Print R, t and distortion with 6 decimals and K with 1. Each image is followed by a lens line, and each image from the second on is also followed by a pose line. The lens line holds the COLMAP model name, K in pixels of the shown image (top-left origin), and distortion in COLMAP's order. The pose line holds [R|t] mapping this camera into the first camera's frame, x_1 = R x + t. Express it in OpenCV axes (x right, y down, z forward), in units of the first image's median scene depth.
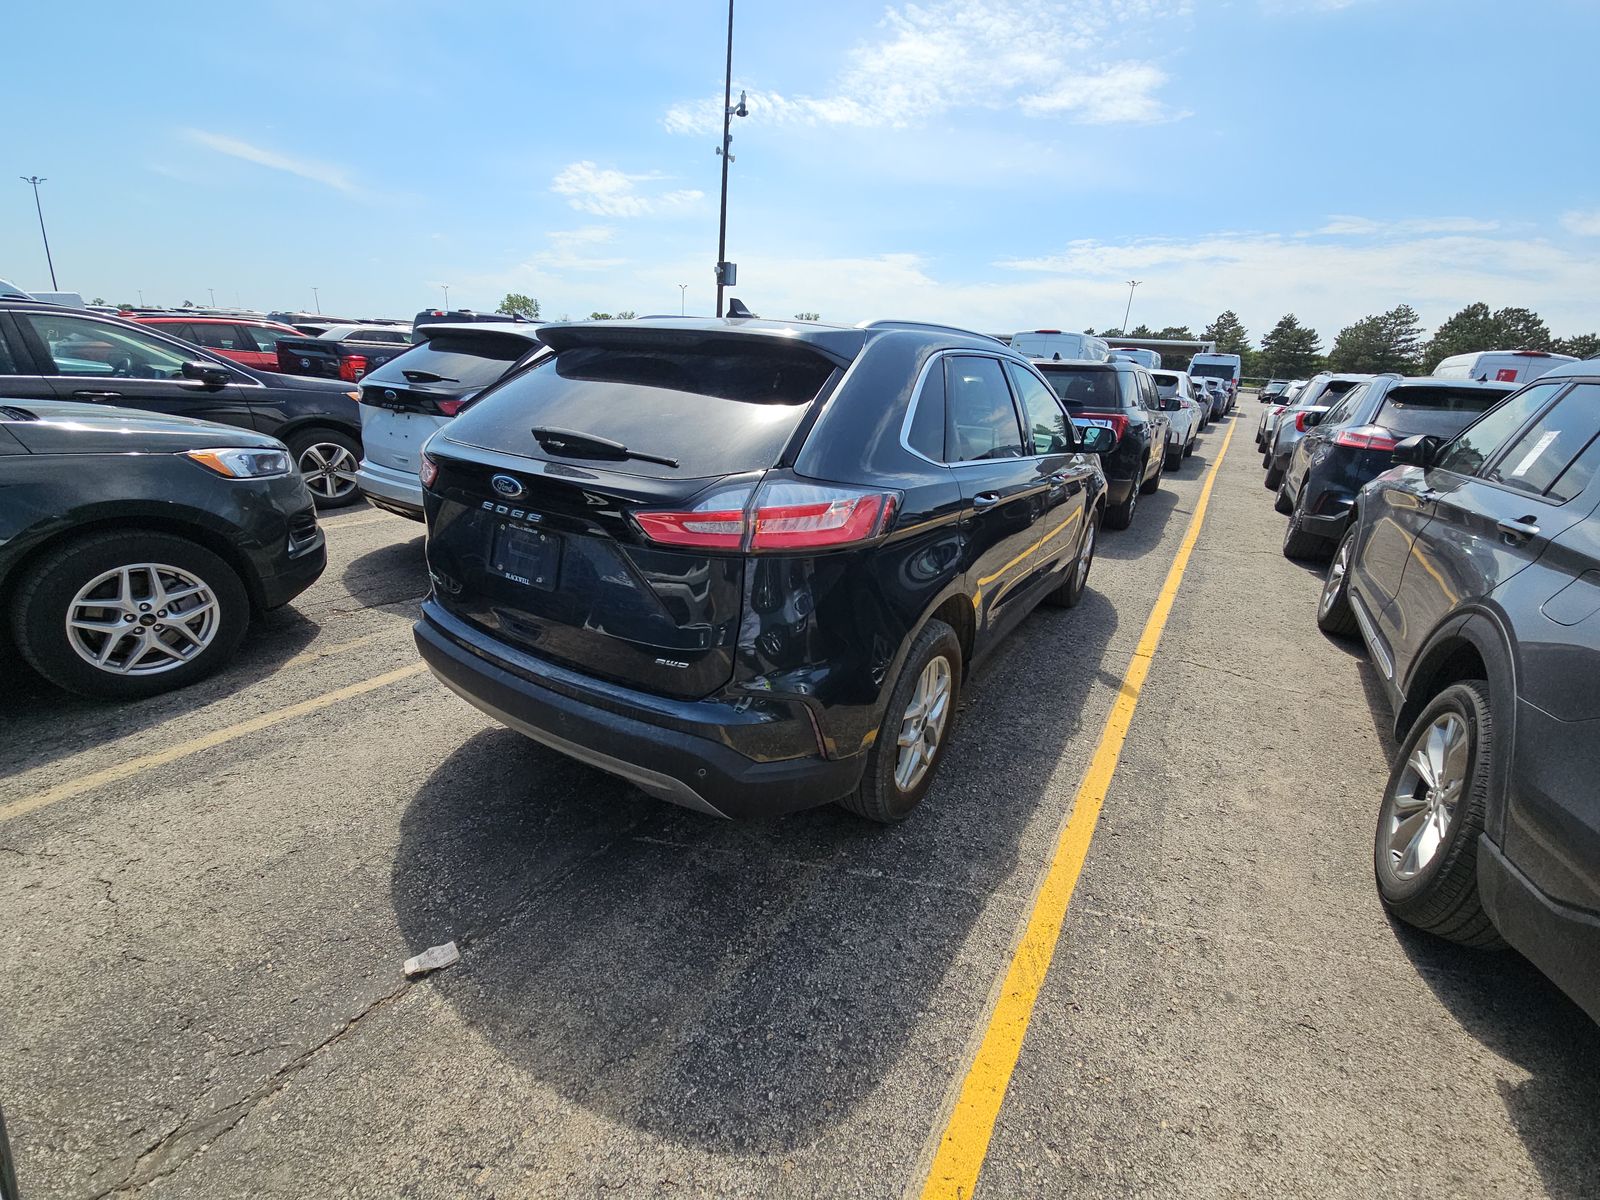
lens RADIAL K [[650.1, 0, 803.7], [0, 650.1, 600.3], [0, 0, 1]] dist [0.020463, -0.012918]
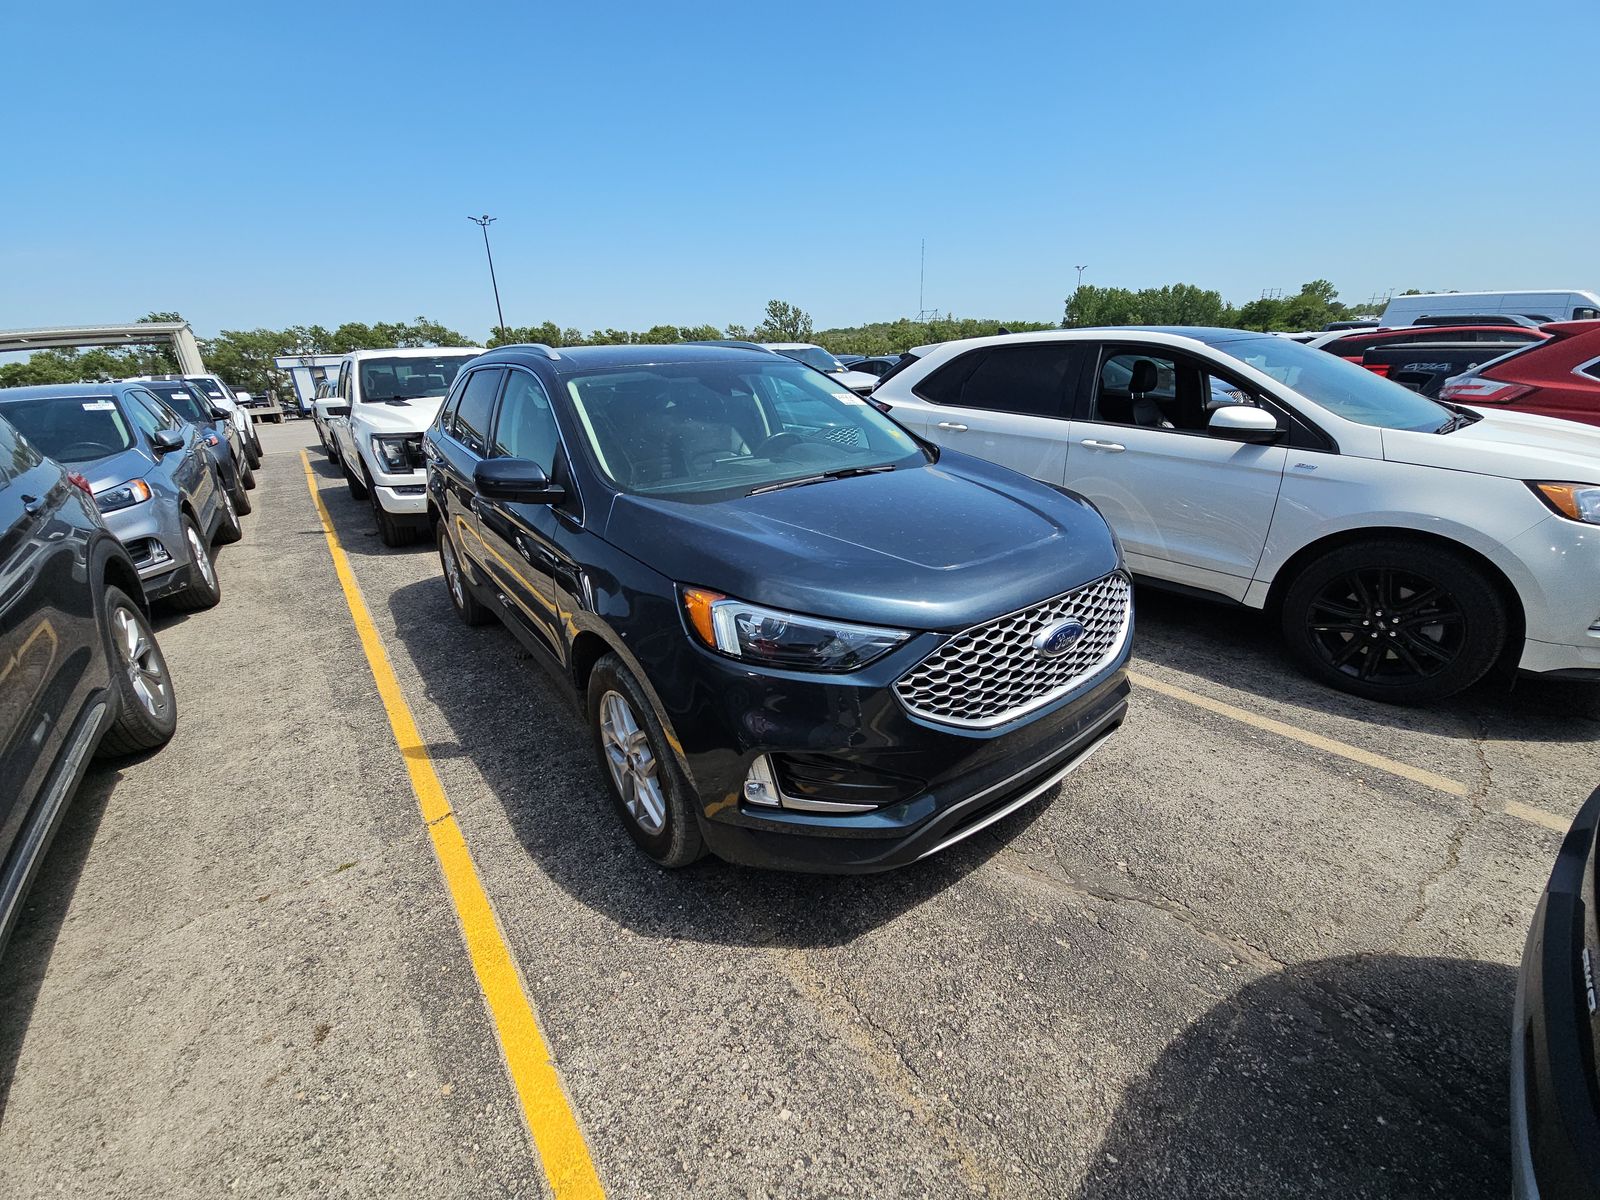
lens RADIAL K [[657.2, 0, 796.0], [0, 657.2, 596.7], [0, 0, 1]] dist [0.001701, -0.000078]
pose [[-0.345049, 0.269210, -0.899148, 1.483231], [-0.309083, 0.871958, 0.379680, -0.727584], [0.886233, 0.408920, -0.217660, 2.199407]]
